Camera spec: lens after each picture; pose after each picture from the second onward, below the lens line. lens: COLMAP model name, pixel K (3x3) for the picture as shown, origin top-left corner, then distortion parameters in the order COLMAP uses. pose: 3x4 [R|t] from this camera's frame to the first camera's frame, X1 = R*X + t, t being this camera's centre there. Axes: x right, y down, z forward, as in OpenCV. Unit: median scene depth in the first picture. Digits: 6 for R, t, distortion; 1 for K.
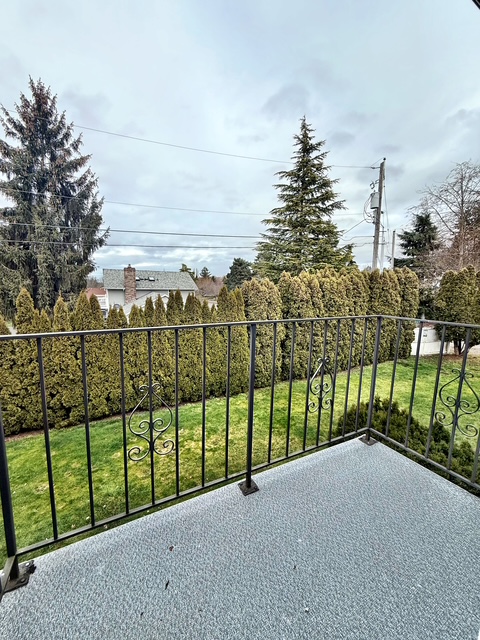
lens RADIAL K [[254.5, 0, 239.2], [0, 254.5, 318.9], [0, 0, 1]] dist [0.001662, -0.000179]
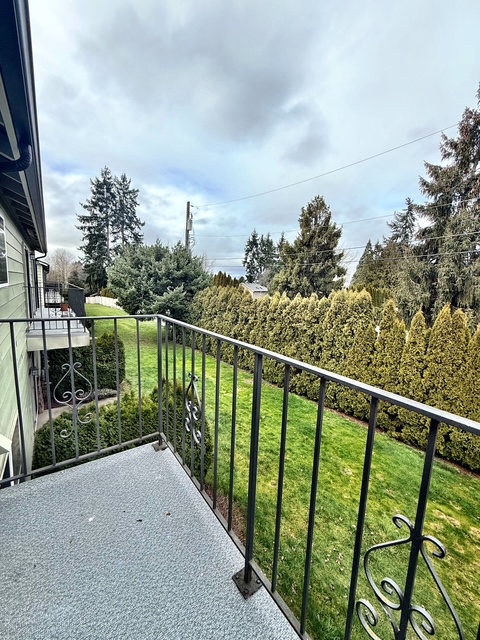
lens RADIAL K [[254.5, 0, 242.2], [0, 254.5, 318.5], [0, 0, 1]] dist [0.001662, -0.000179]
pose [[0.171663, 0.116576, -0.978234, 0.132655], [-0.168854, 0.981761, 0.087365, -0.023483], [0.970577, 0.150181, 0.188217, 0.154048]]
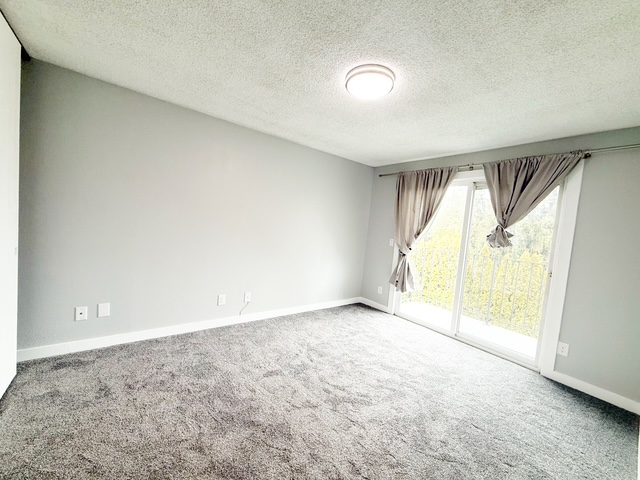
lens RADIAL K [[254.5, 0, 319.3], [0, 254.5, 238.4], [0, 0, 1]] dist [0.001662, -0.000179]
pose [[0.186025, 0.056877, -0.980897, 0.436946], [-0.213806, 0.976744, 0.016088, 0.031708], [0.959000, 0.206729, 0.193859, -0.251320]]
